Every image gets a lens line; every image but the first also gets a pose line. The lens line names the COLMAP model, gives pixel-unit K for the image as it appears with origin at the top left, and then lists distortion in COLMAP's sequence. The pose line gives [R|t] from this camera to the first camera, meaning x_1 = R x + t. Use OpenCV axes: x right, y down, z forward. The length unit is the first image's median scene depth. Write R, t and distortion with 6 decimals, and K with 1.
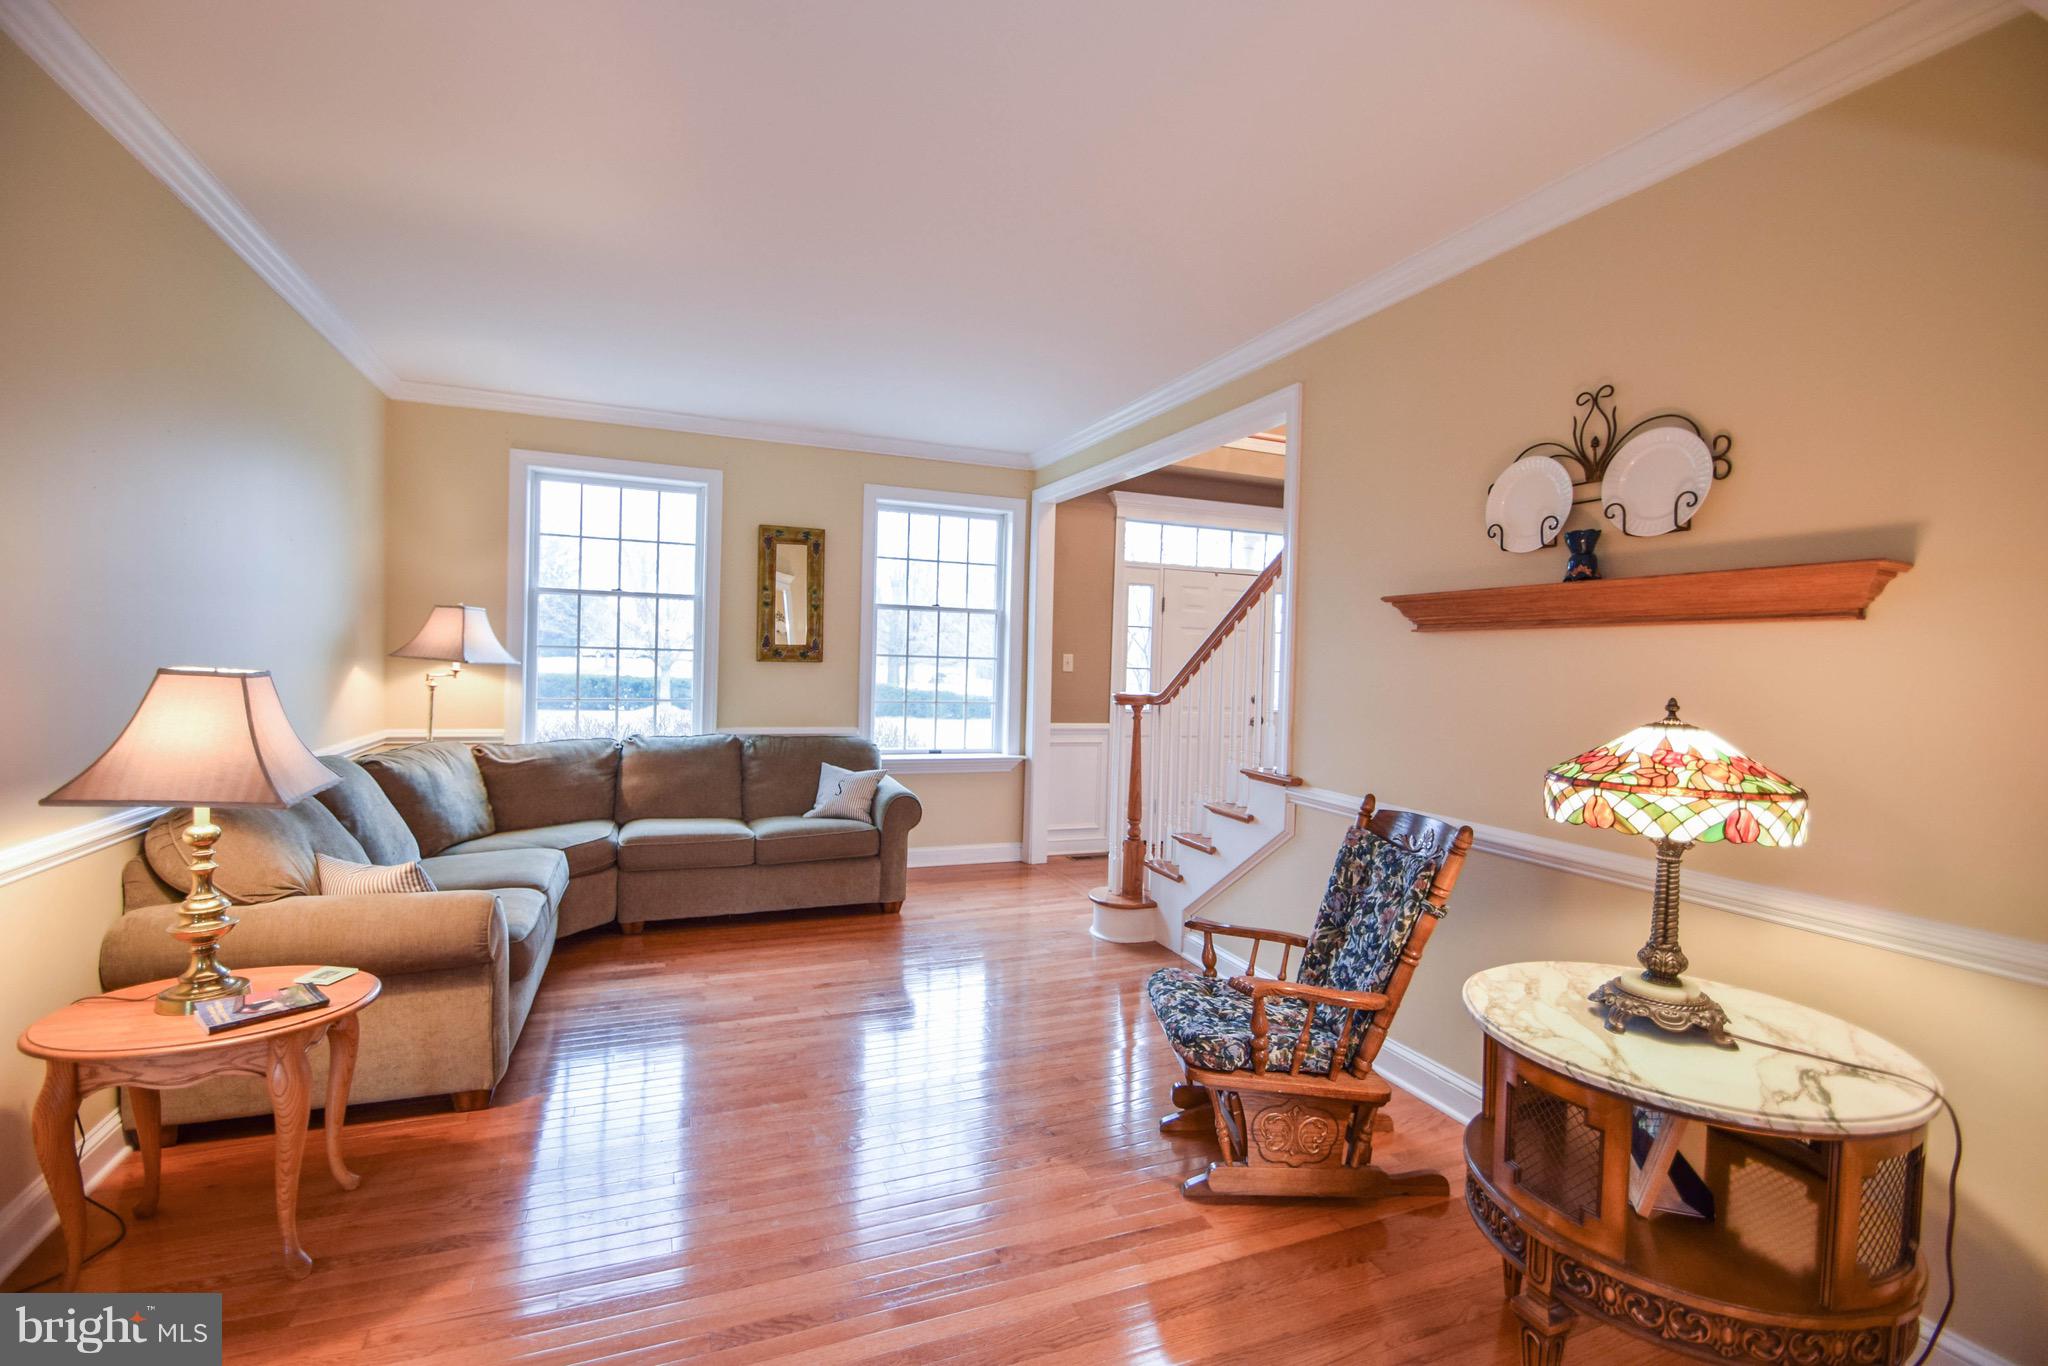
lens RADIAL K [[901.4, 0, 1017.0], [0, 901.4, 681.7], [0, 0, 1]] dist [0.002763, -0.006342]
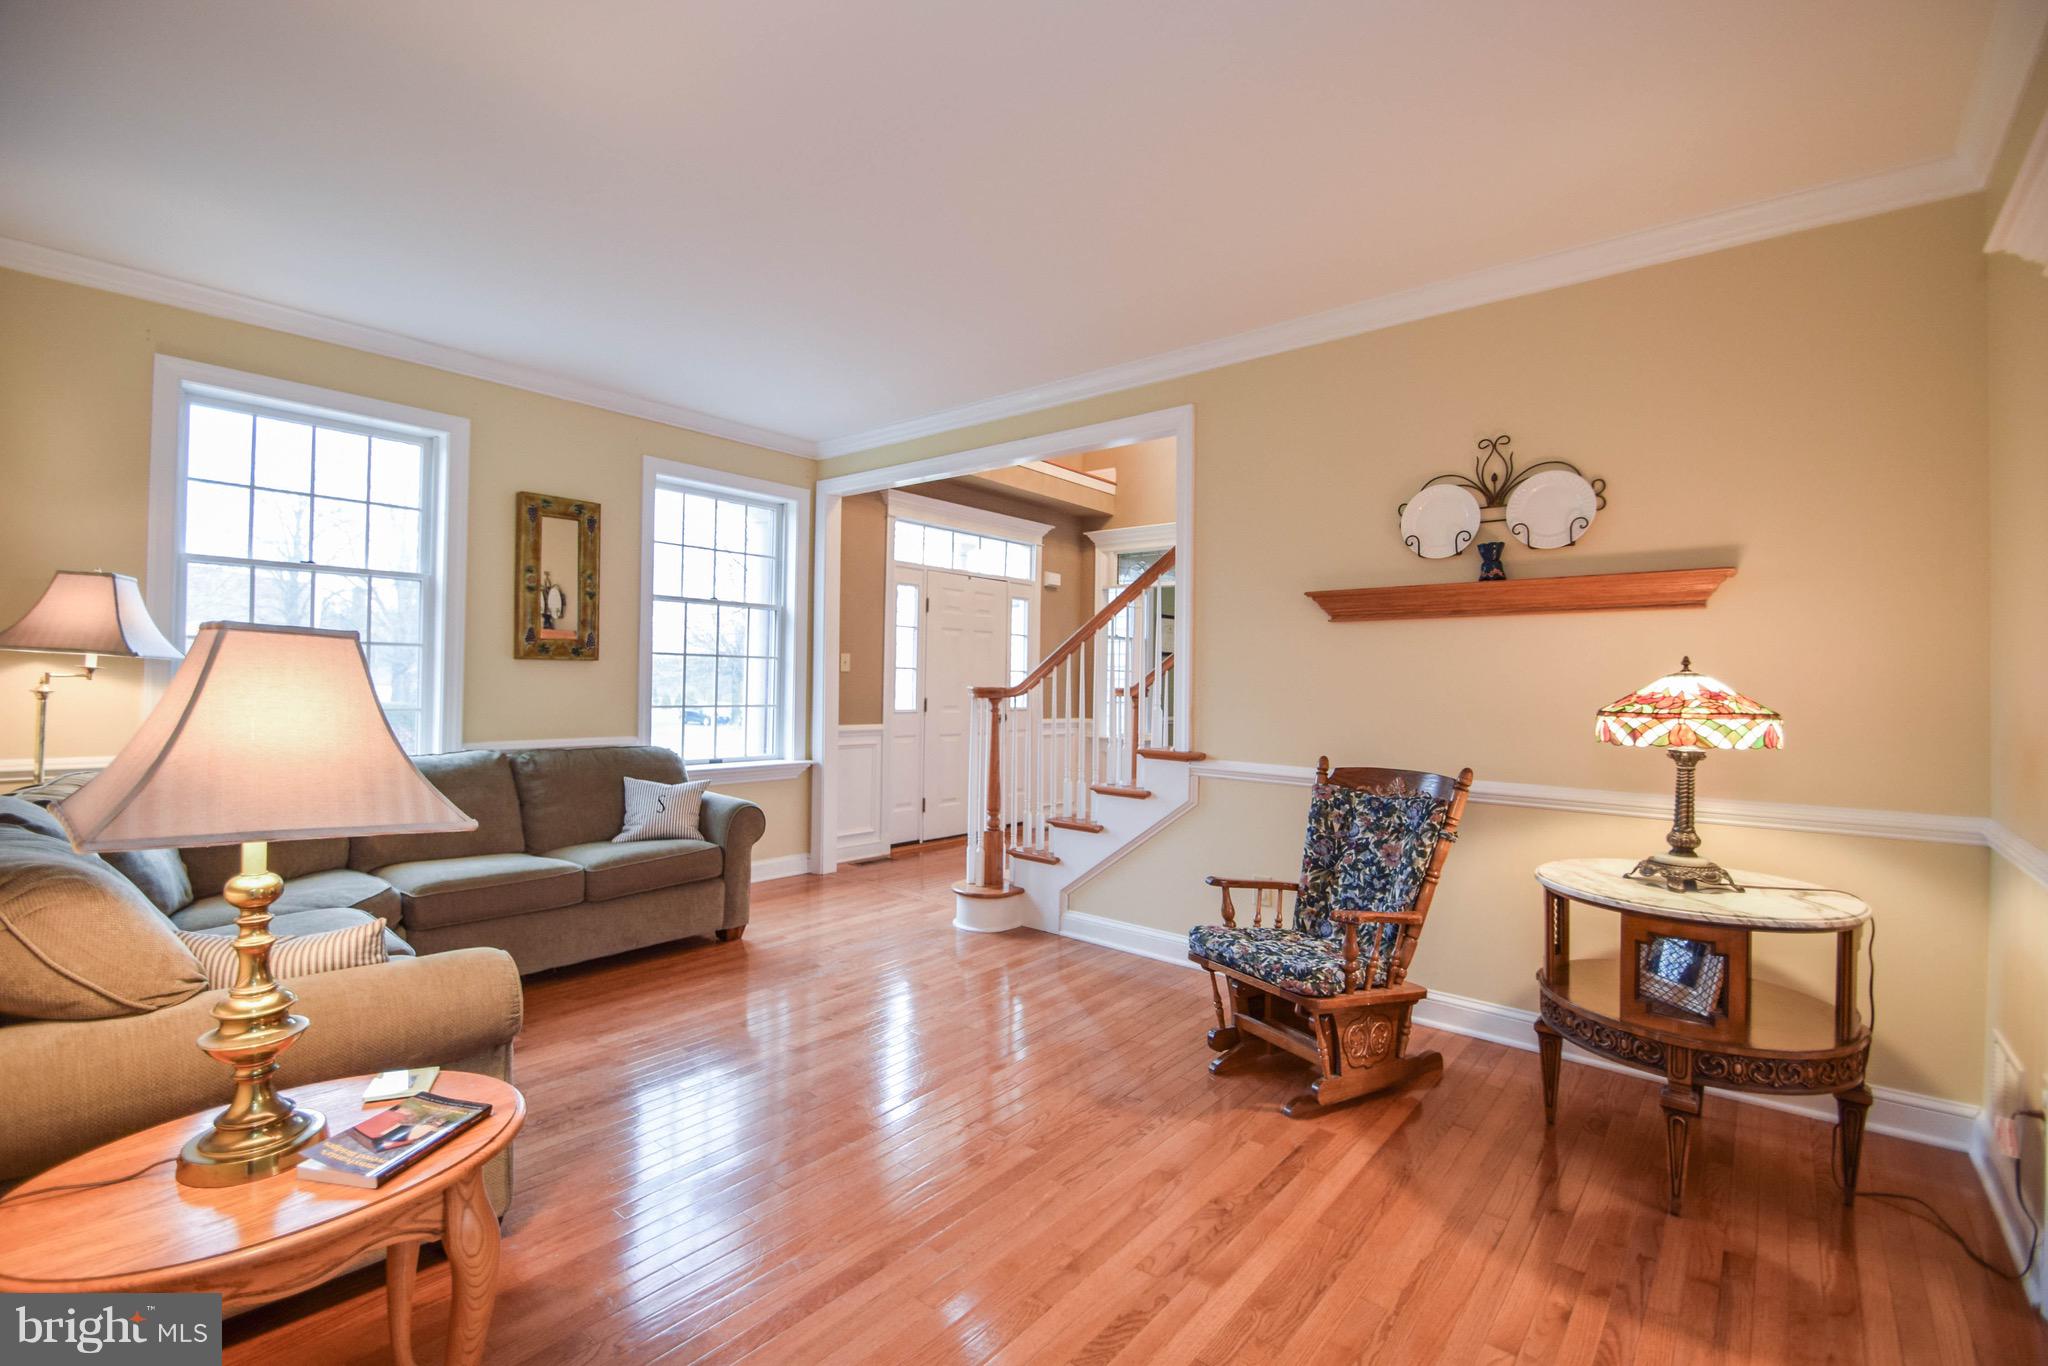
lens RADIAL K [[901.4, 0, 1018.2], [0, 901.4, 678.5], [0, 0, 1]] dist [0.002763, -0.006342]
pose [[0.882817, -0.012484, 0.469551, -0.413421], [0.021413, 0.999677, -0.013681, 0.023681], [-0.469228, 0.022133, 0.882800, 0.107210]]
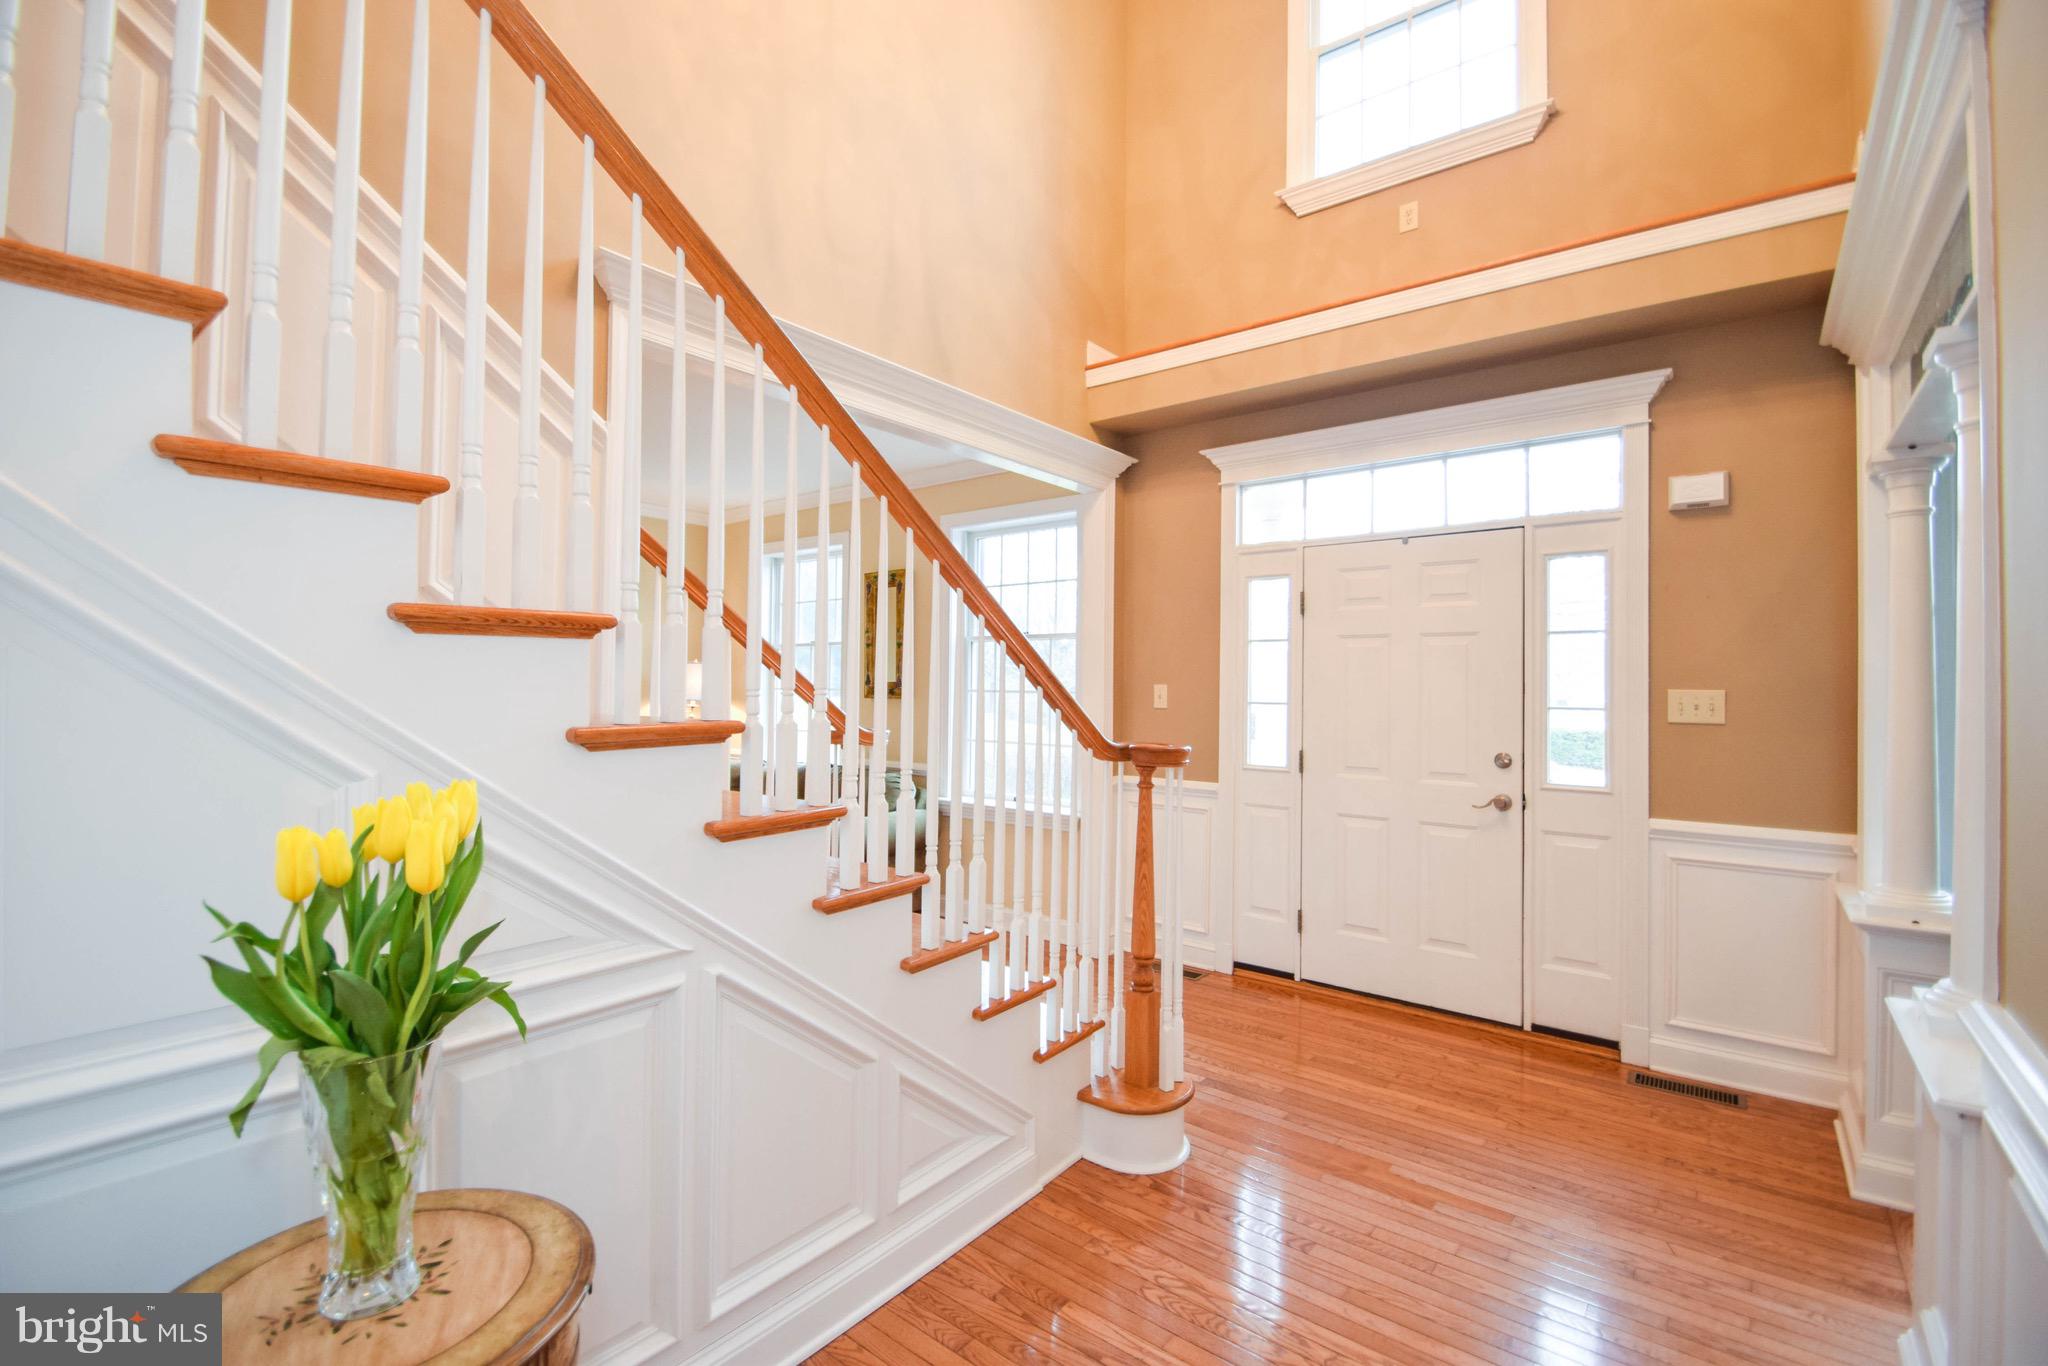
lens RADIAL K [[901.4, 0, 1015.3], [0, 901.4, 674.8], [0, 0, 1]] dist [0.002763, -0.006342]
pose [[0.489481, -0.034580, -0.871328, 1.132788], [-0.018752, 0.998565, -0.050164, 0.001942], [0.871812, 0.040894, 0.488130, 0.940537]]
